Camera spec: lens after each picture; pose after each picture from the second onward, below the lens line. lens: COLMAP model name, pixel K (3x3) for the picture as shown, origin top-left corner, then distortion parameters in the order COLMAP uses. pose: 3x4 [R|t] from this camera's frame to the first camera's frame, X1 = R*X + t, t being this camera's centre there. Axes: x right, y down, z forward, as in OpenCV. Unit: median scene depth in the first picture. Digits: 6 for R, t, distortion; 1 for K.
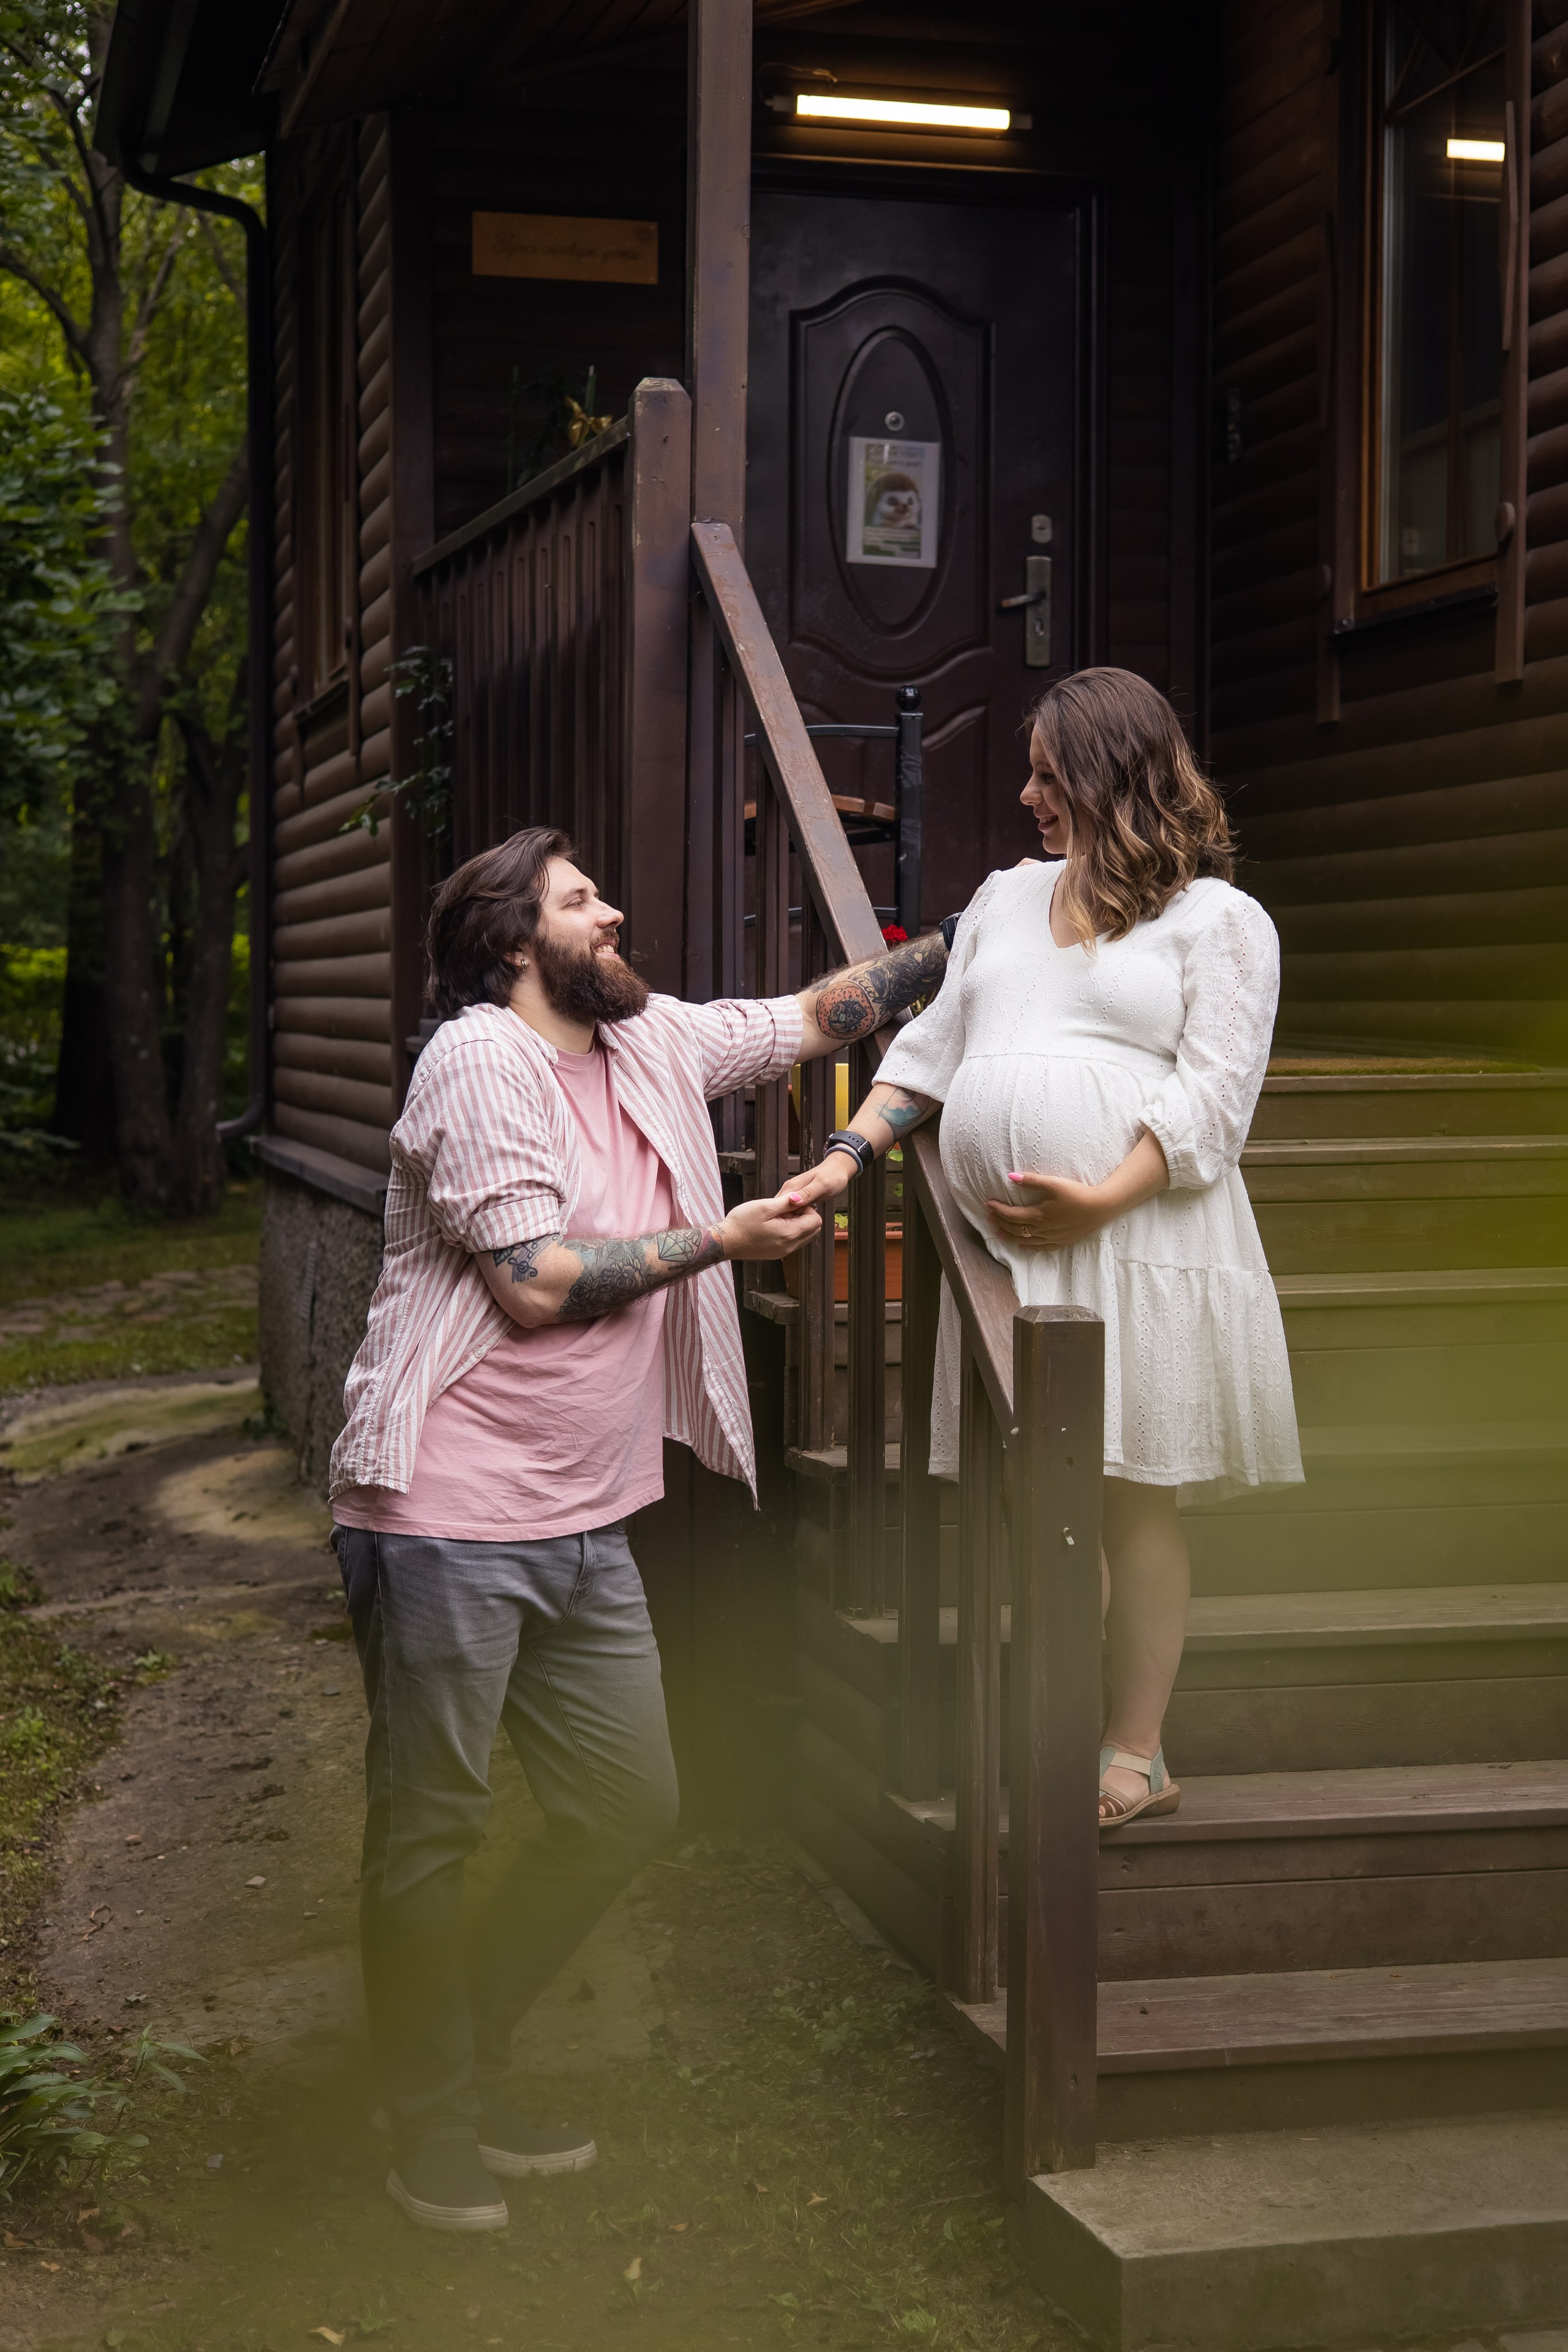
lens RADIAL K [[3666.2, 0, 784.0], [0, 3666.2, 1176.0], [0, 0, 1]] dist [0.132127, 0.027860]
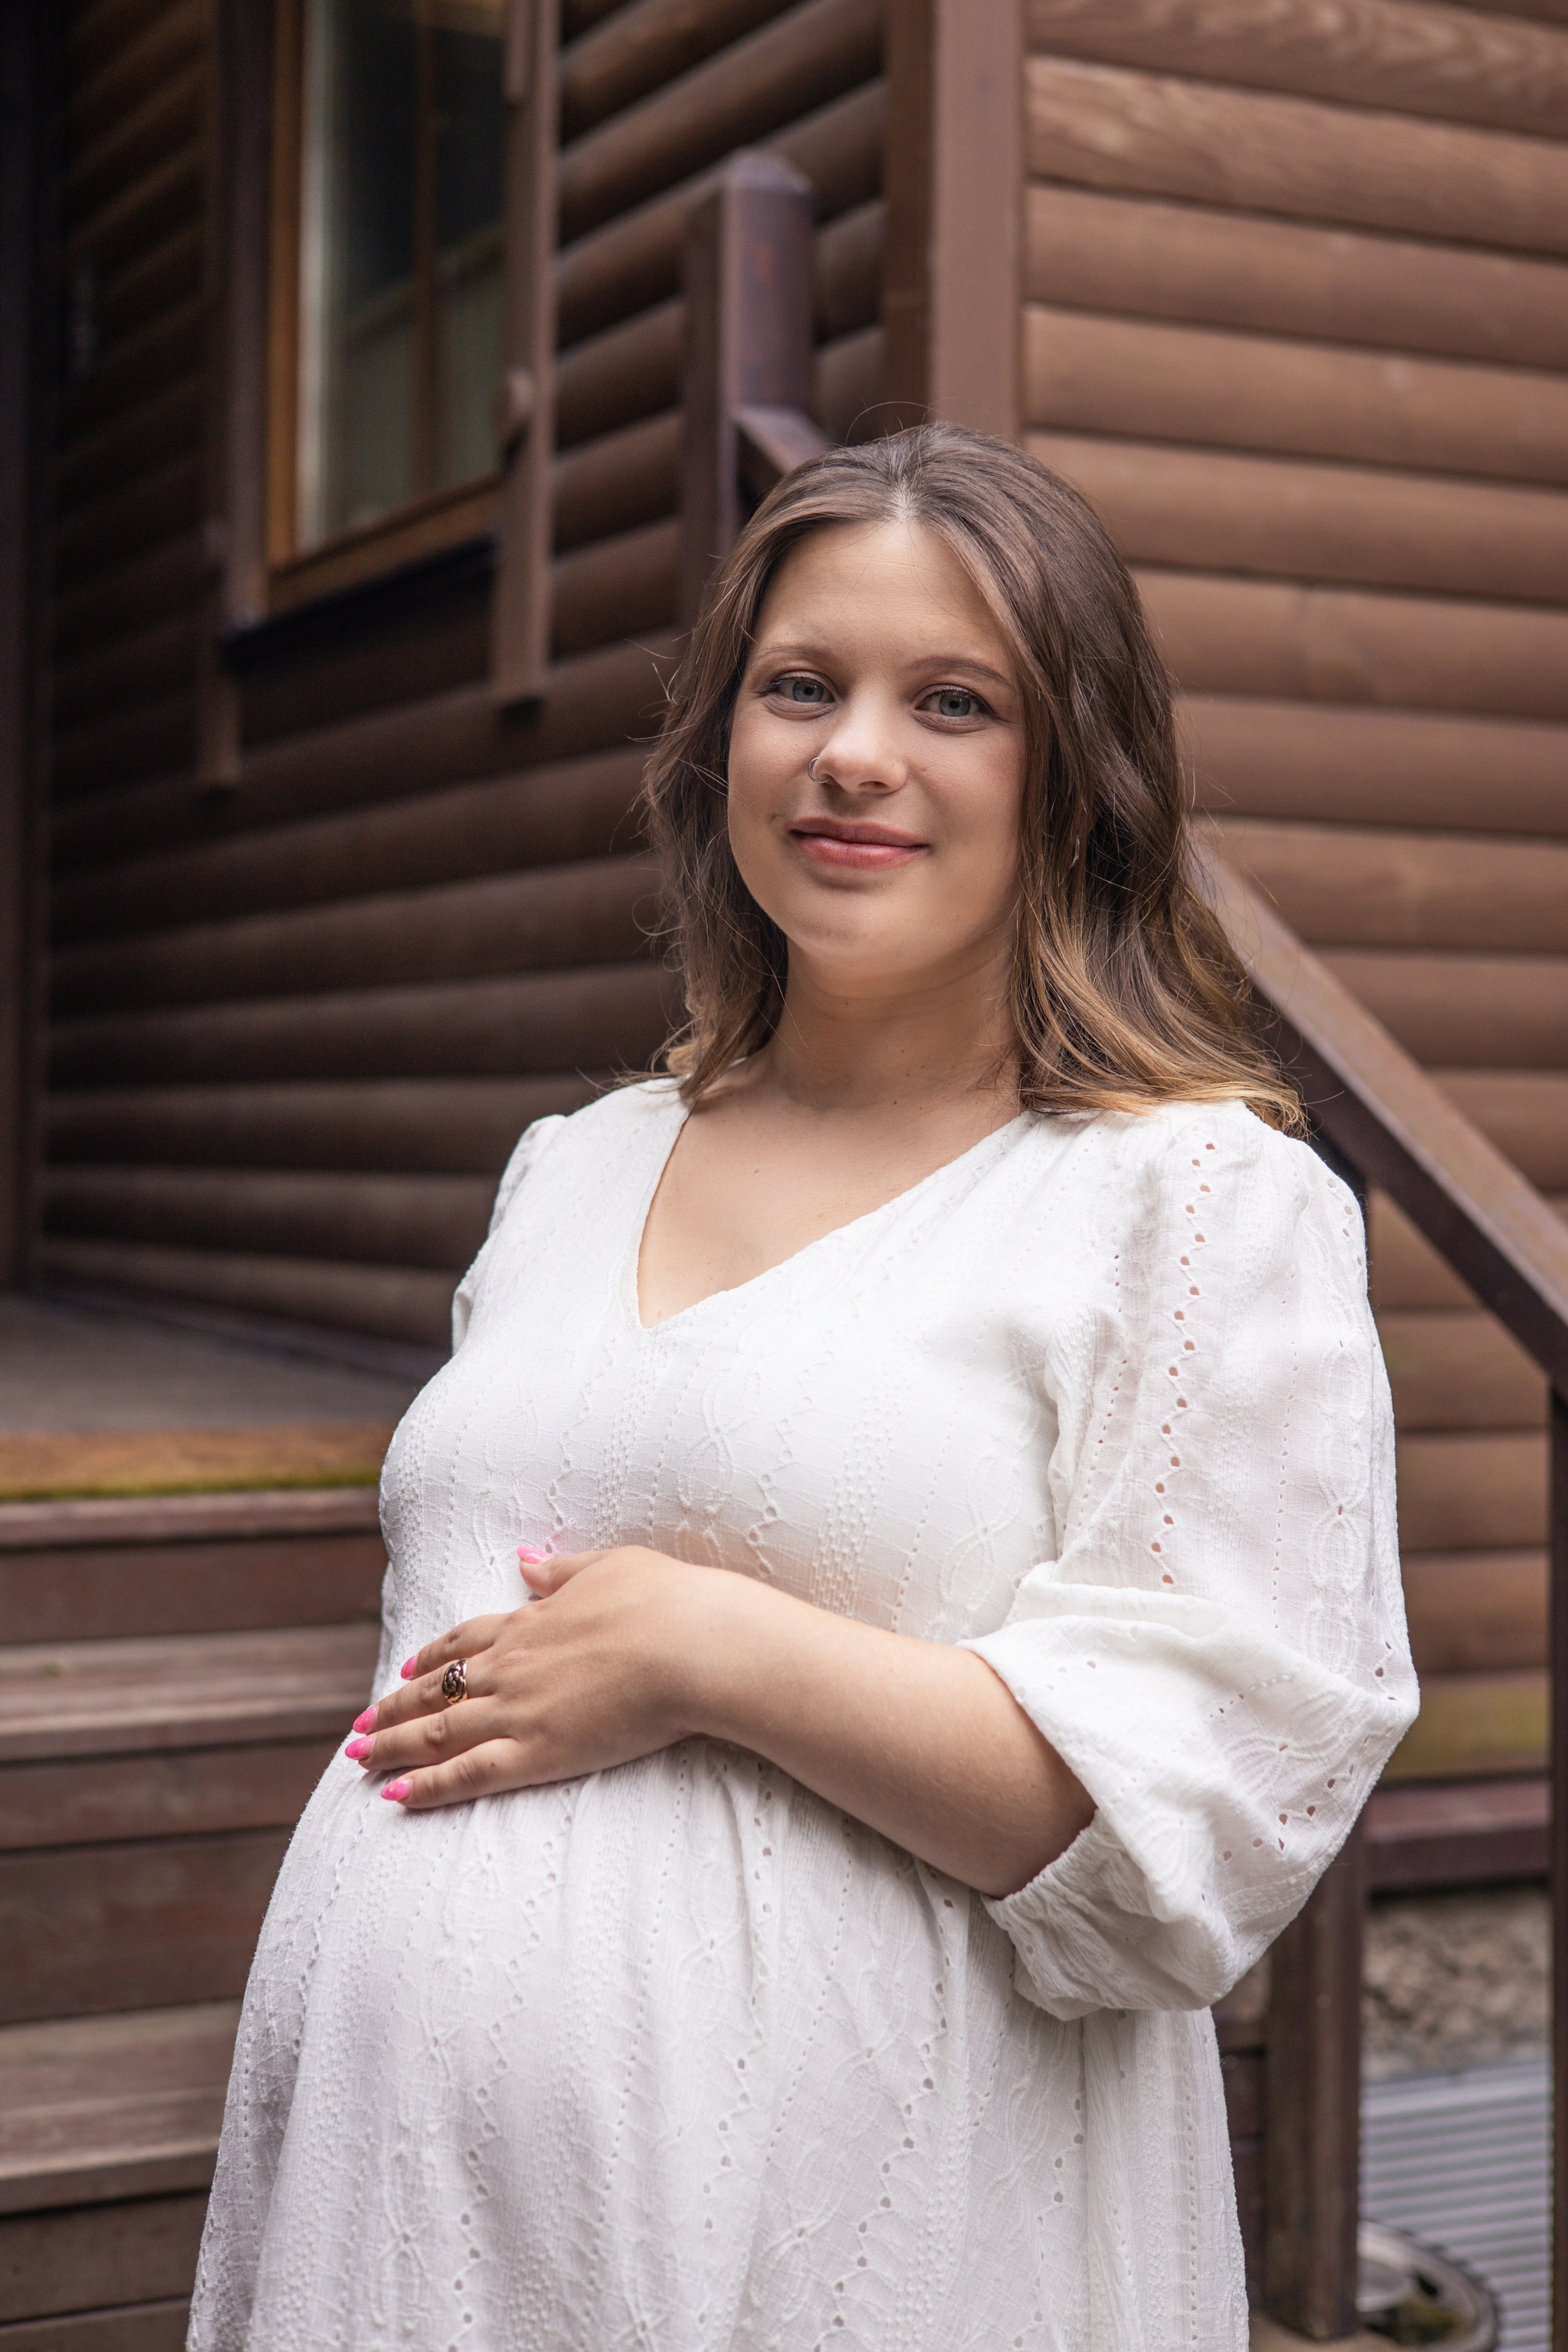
lens RADIAL K [[3666.2, 0, 784.0], [0, 3666.2, 1176.0], [0, 0, 1]] dist [0.132127, 0.027860]
pose [[0.963796, 0.019466, 0.265931, 0.090081], [-0.008785, 0.999108, -0.041295, -0.041688], [-0.266497, 0.037464, 0.963107, 0.464659]]
